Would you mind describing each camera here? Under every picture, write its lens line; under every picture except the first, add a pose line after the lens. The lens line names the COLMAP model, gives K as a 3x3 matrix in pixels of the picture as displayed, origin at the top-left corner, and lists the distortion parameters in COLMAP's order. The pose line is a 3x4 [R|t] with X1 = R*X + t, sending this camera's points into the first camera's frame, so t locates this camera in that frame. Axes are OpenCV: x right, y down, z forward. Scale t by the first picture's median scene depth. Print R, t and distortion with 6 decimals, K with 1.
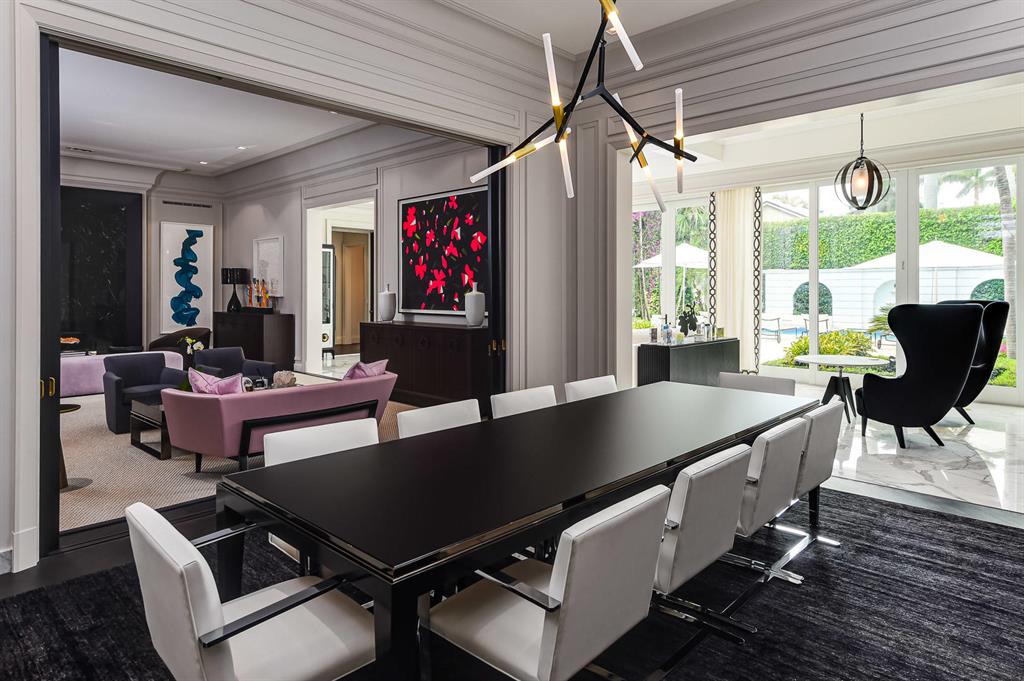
lens RADIAL K [[599.1, 0, 523.6], [0, 599.1, 292.6], [0, 0, 1]] dist [-0.003924, 0.000260]
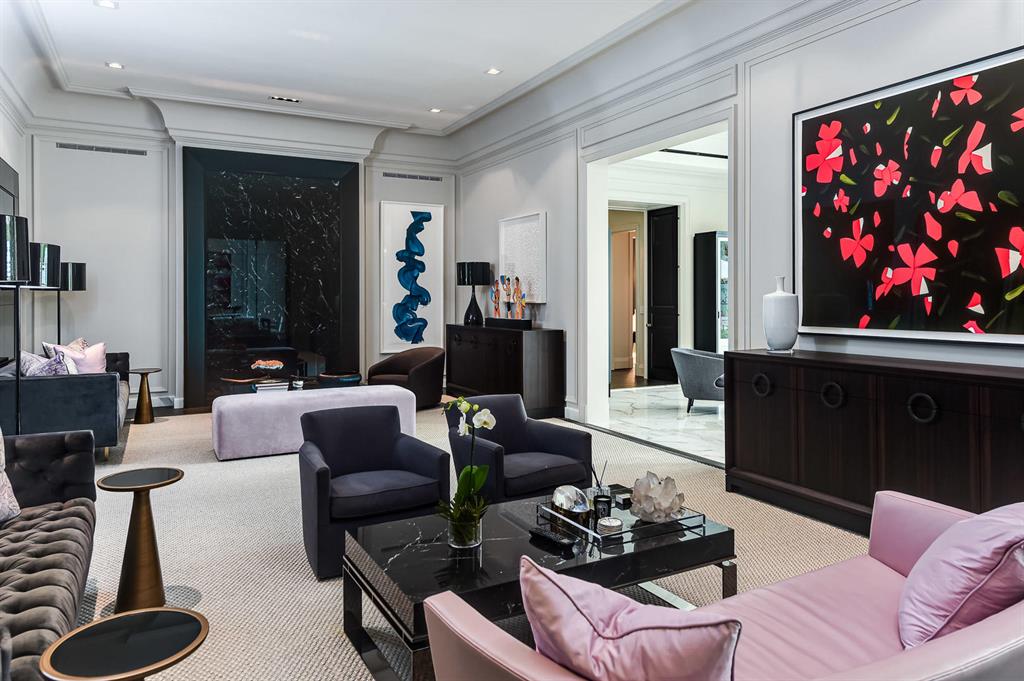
lens RADIAL K [[674.2, 0, 511.8], [0, 674.2, 302.8], [0, 0, 1]] dist [0.002943, 0.000437]
pose [[0.942327, -0.000085, -0.334694, -0.222757], [0.001682, 0.999989, 0.004482, 0.003869], [0.334690, -0.004786, 0.942316, 0.341940]]
